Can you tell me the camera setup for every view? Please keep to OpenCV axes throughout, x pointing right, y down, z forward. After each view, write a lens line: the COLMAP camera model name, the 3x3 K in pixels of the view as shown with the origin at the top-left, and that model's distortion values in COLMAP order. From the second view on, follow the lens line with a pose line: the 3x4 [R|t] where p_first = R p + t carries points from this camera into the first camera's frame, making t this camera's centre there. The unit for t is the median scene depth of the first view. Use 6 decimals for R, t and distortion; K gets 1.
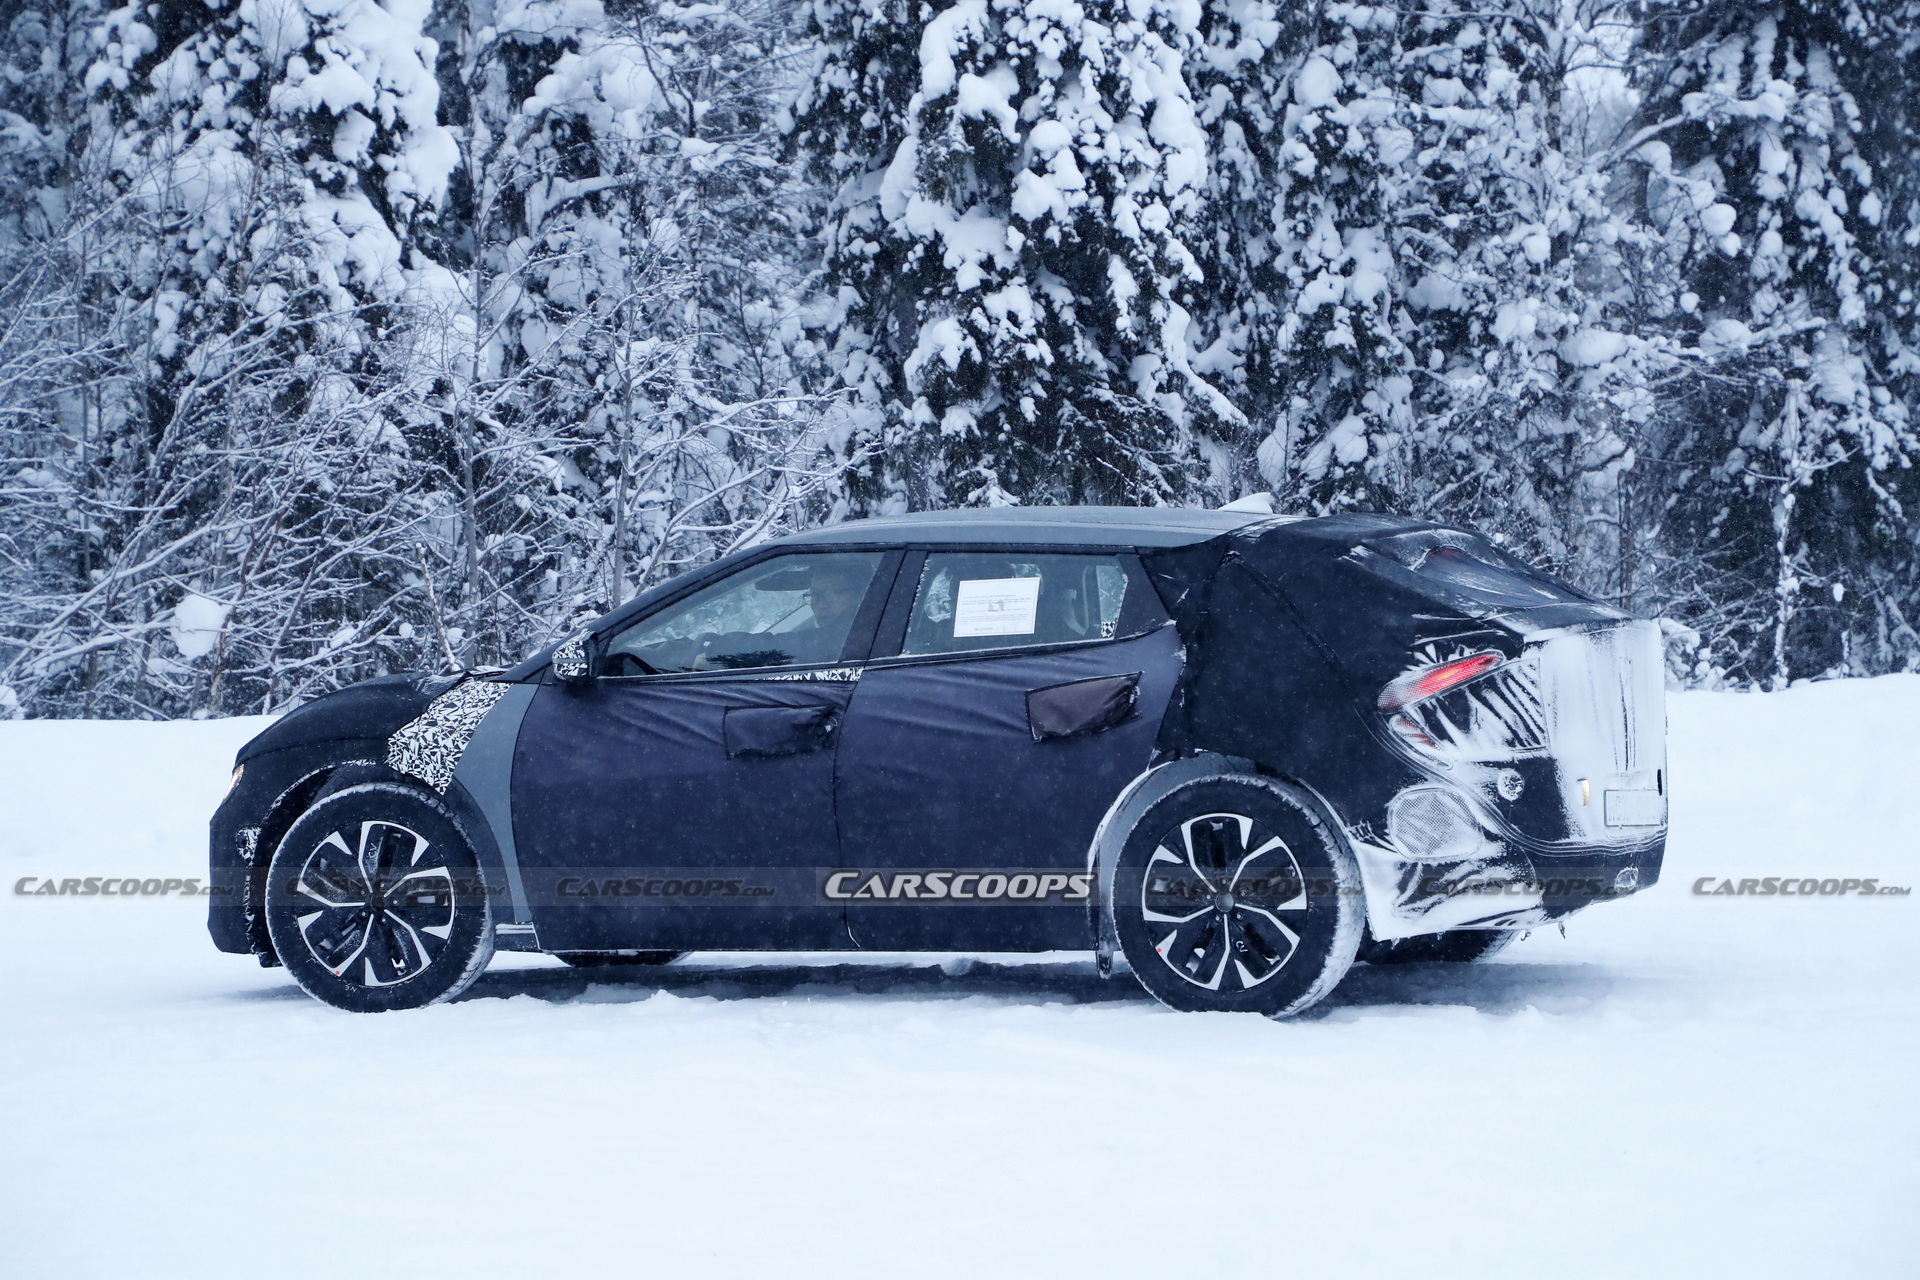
lens RADIAL K [[5186.3, 0, 814.5], [0, 5186.3, 587.7], [0, 0, 1]] dist [0.662896, 0.804764]
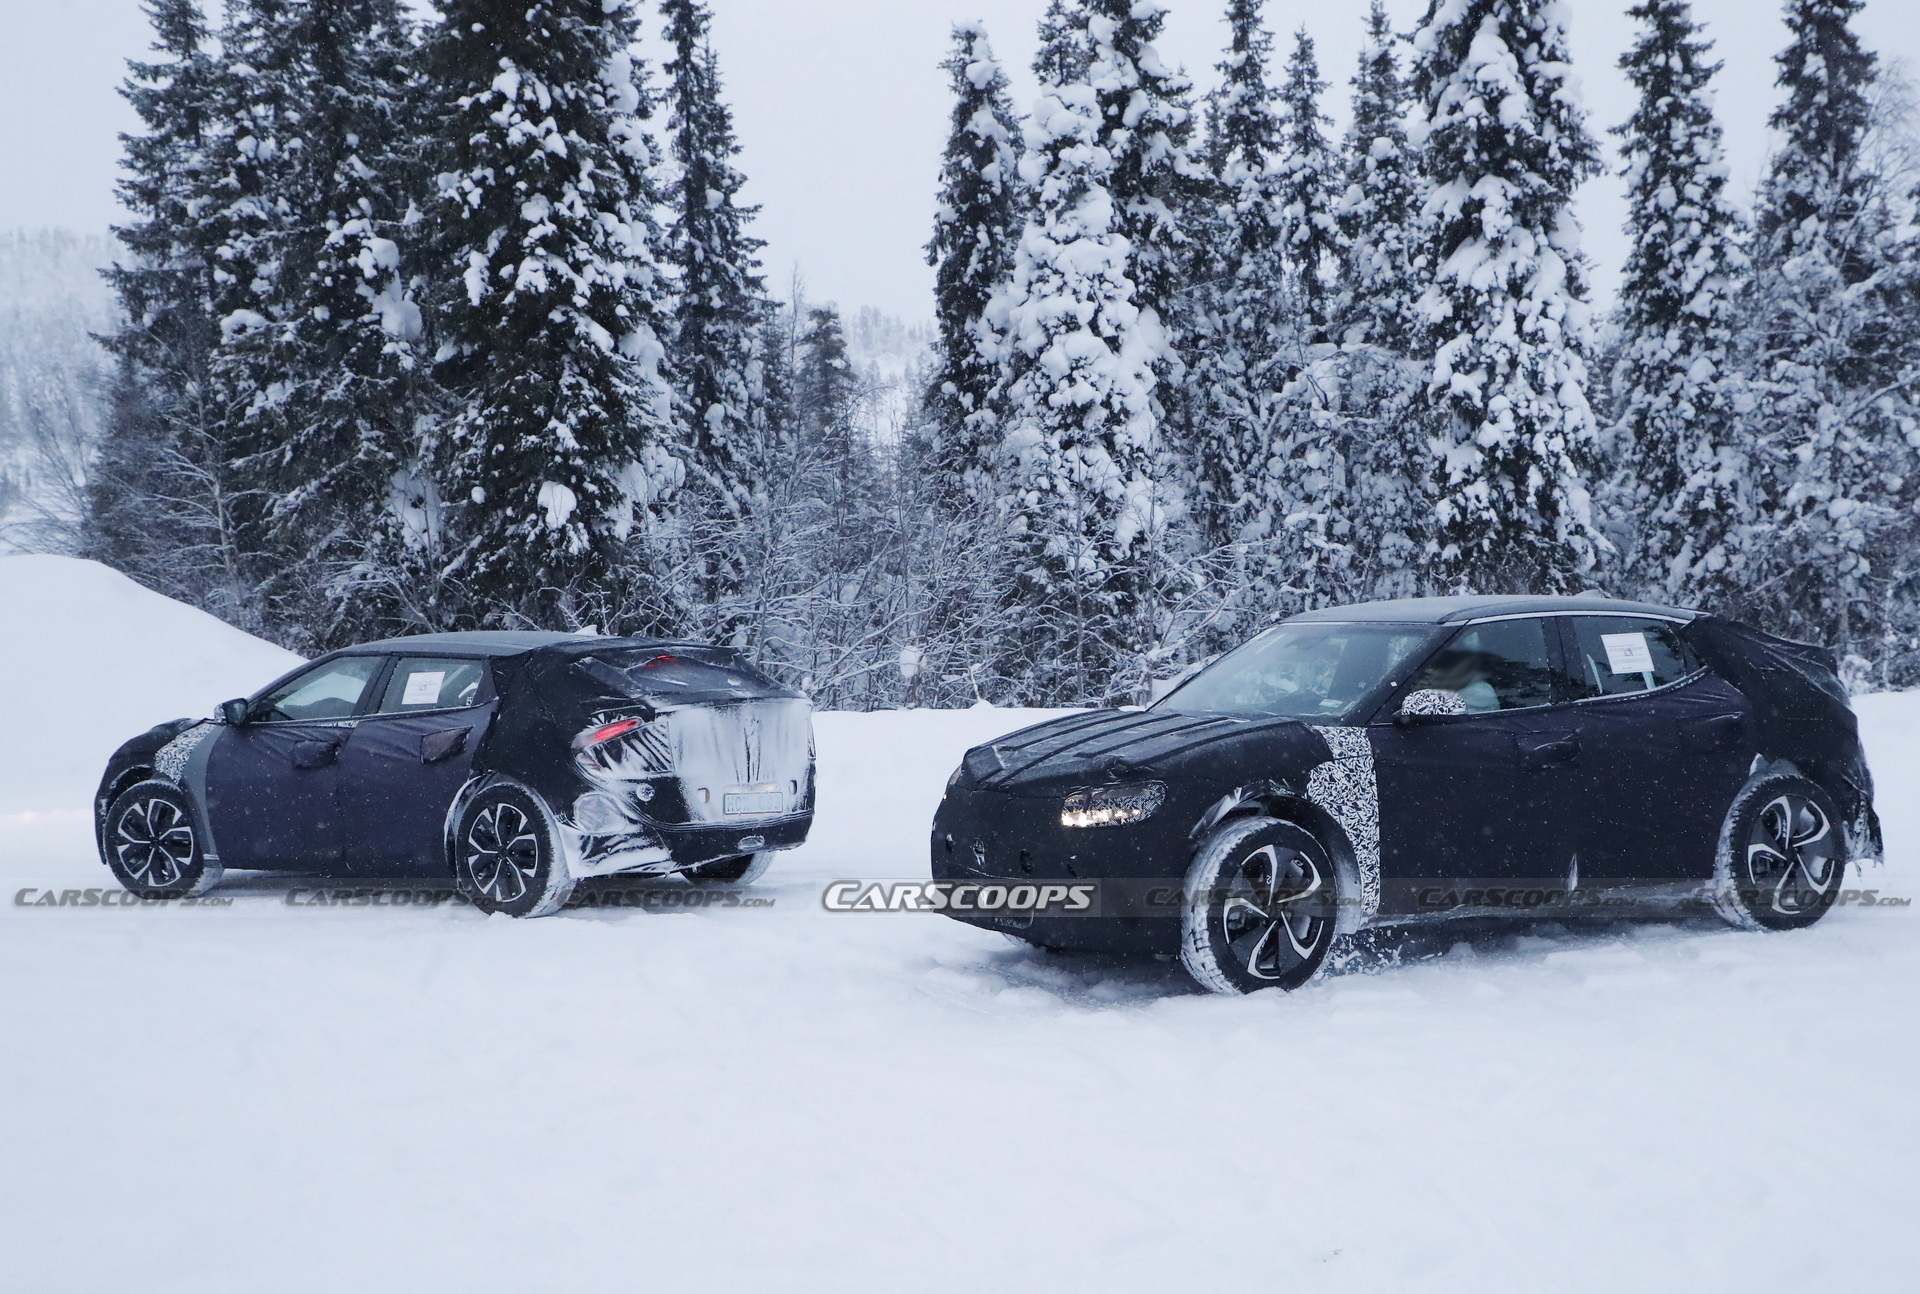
lens RADIAL K [[2372.1, 0, 1036.3], [0, 2372.1, 704.3], [0, 0, 1]] dist [0.050841, 0.110525]
pose [[0.929499, 0.014324, -0.368545, 0.211544], [-0.000400, 0.999284, 0.037830, -0.008709], [0.368824, -0.035016, 0.928840, 0.117120]]
